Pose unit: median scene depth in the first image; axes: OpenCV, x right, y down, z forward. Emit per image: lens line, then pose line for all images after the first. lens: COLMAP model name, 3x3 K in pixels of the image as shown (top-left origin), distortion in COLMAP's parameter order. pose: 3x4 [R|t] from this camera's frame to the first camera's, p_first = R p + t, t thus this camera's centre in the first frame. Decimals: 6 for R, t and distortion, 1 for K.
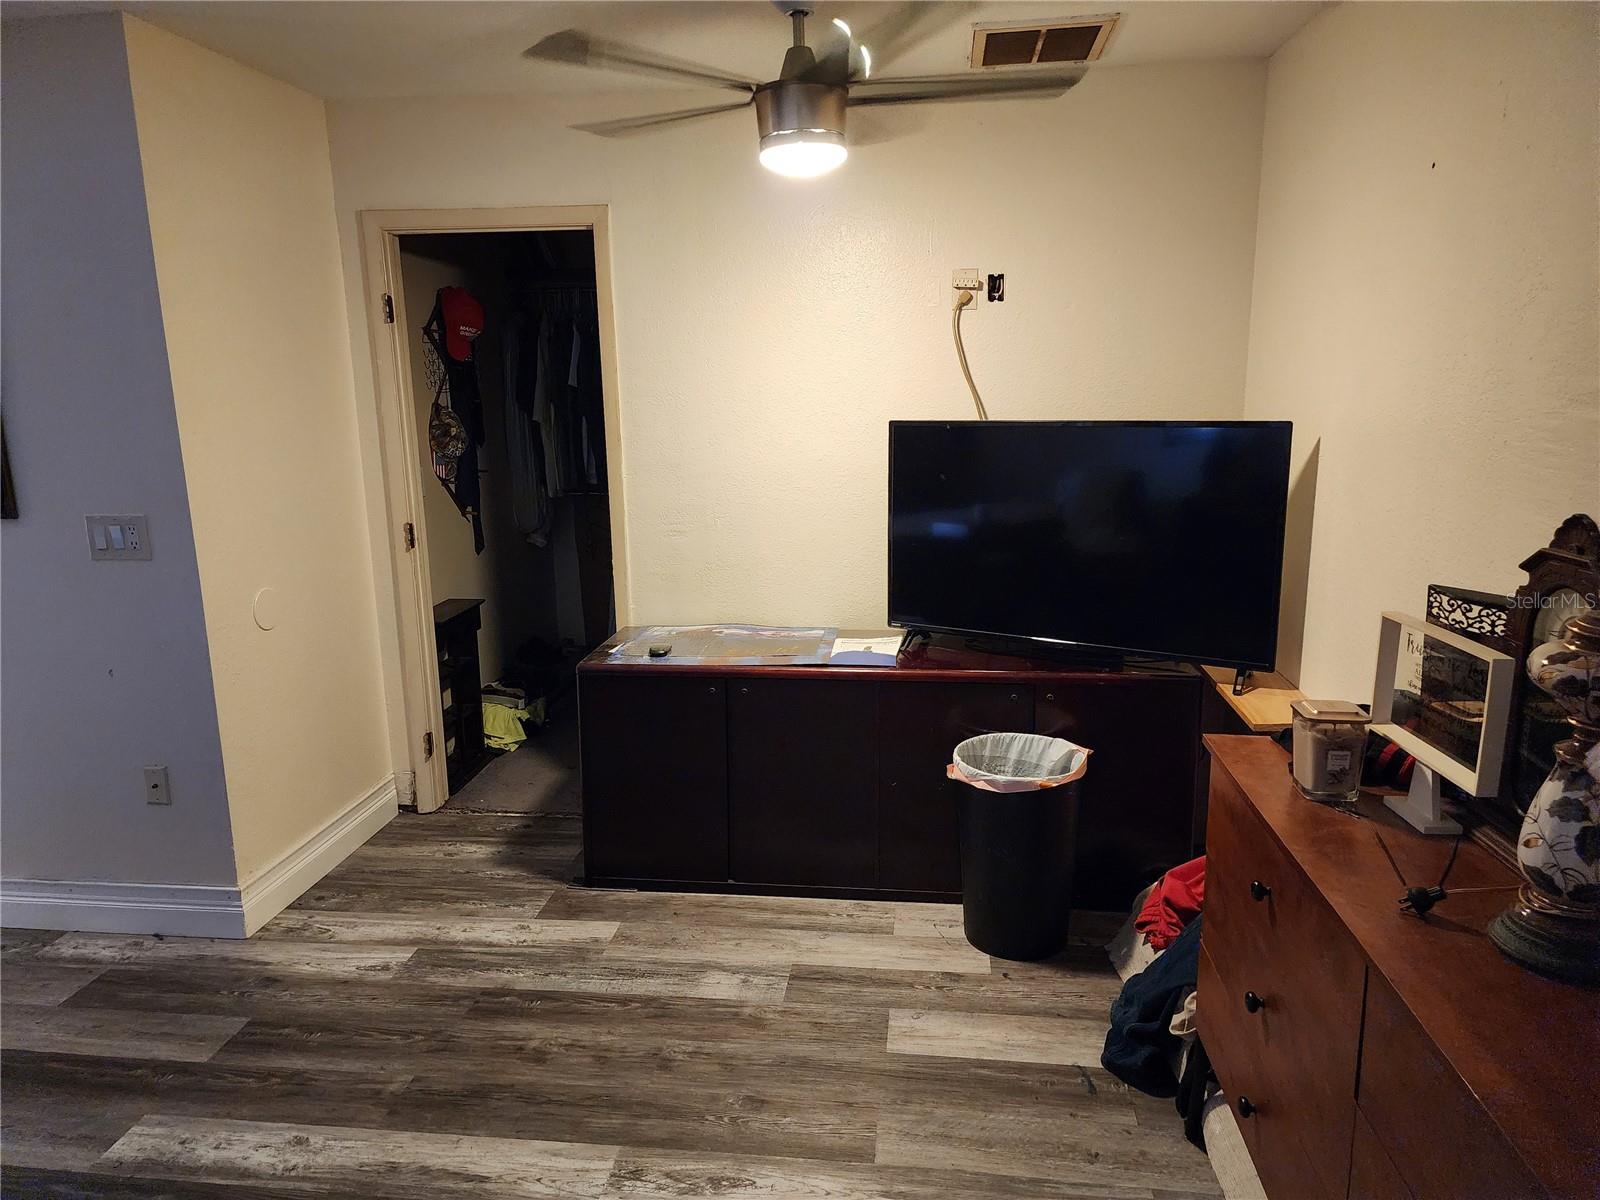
lens RADIAL K [[1067.4, 0, 798.8], [0, 1067.4, 597.4], [0, 0, 1]] dist [0.087821, -0.072594]
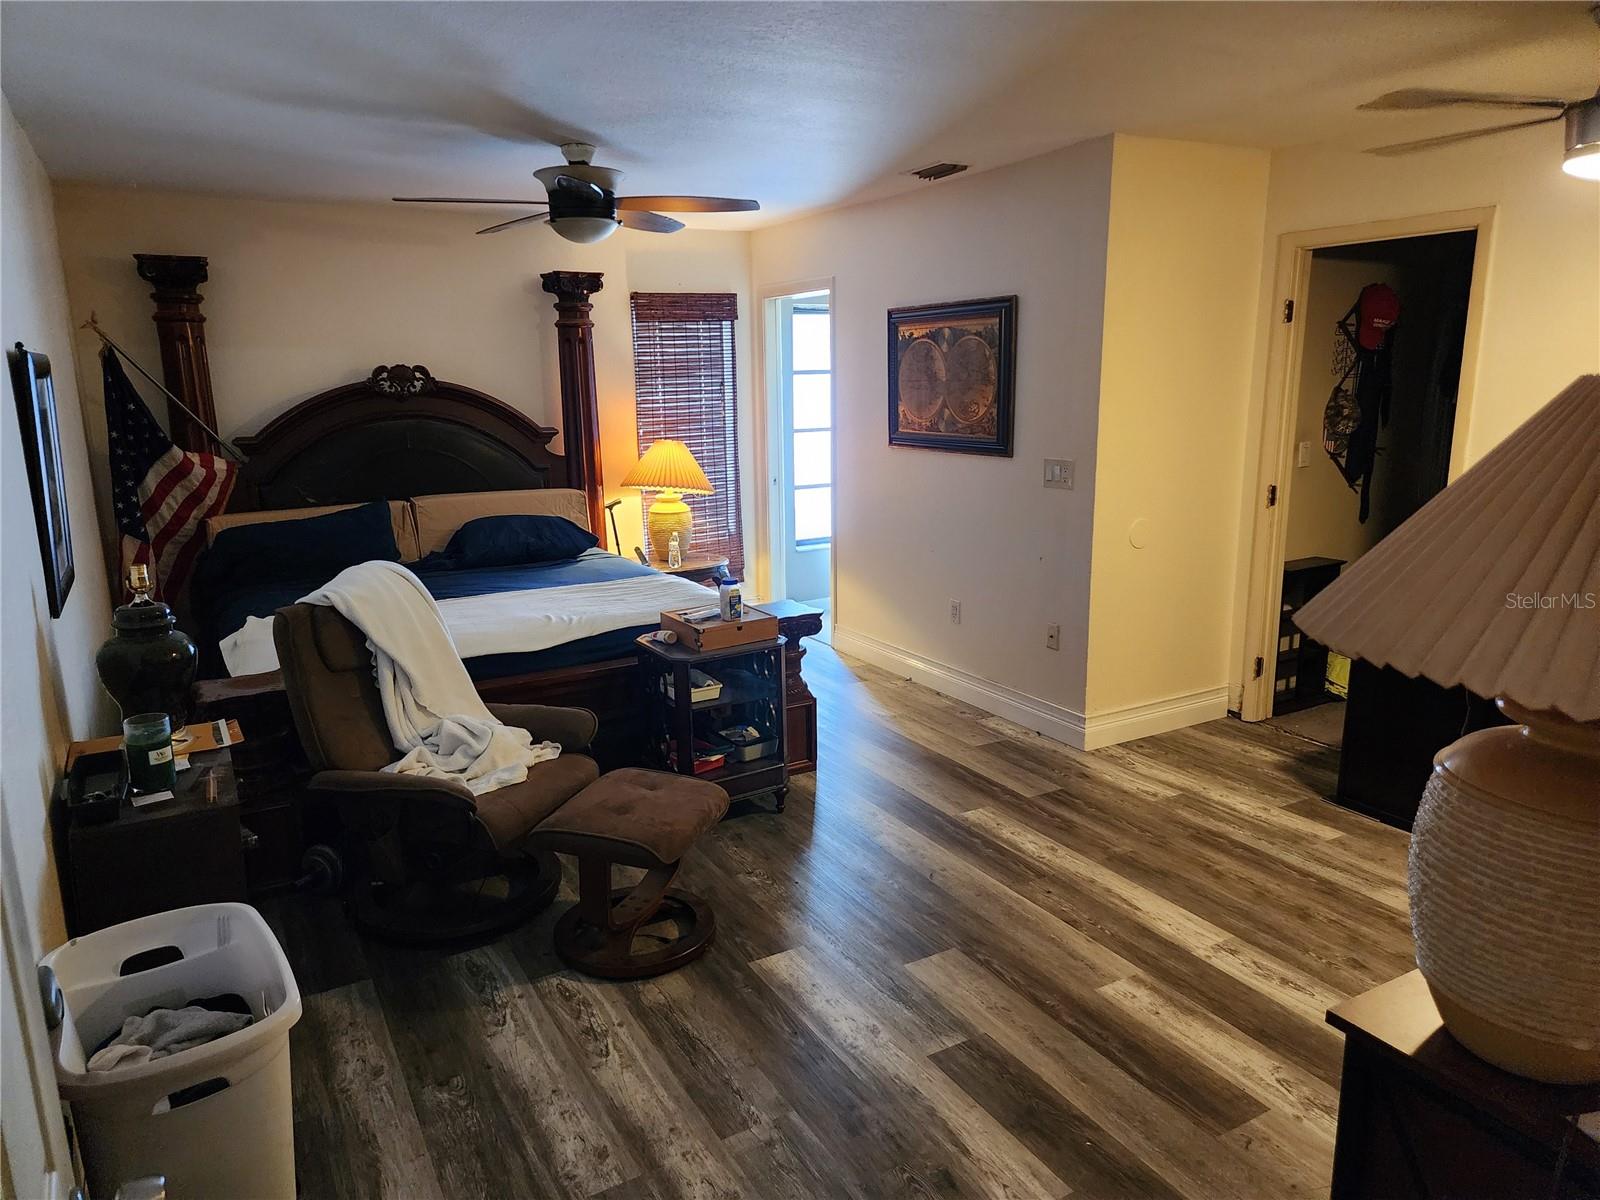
lens RADIAL K [[1067.4, 0, 798.8], [0, 1067.4, 597.4], [0, 0, 1]] dist [0.087821, -0.072594]
pose [[0.602550, 0.170427, -0.779672, 0.370922], [-0.156485, 0.983199, 0.093980, 0.031955], [0.782589, 0.065380, 0.619096, -0.225272]]
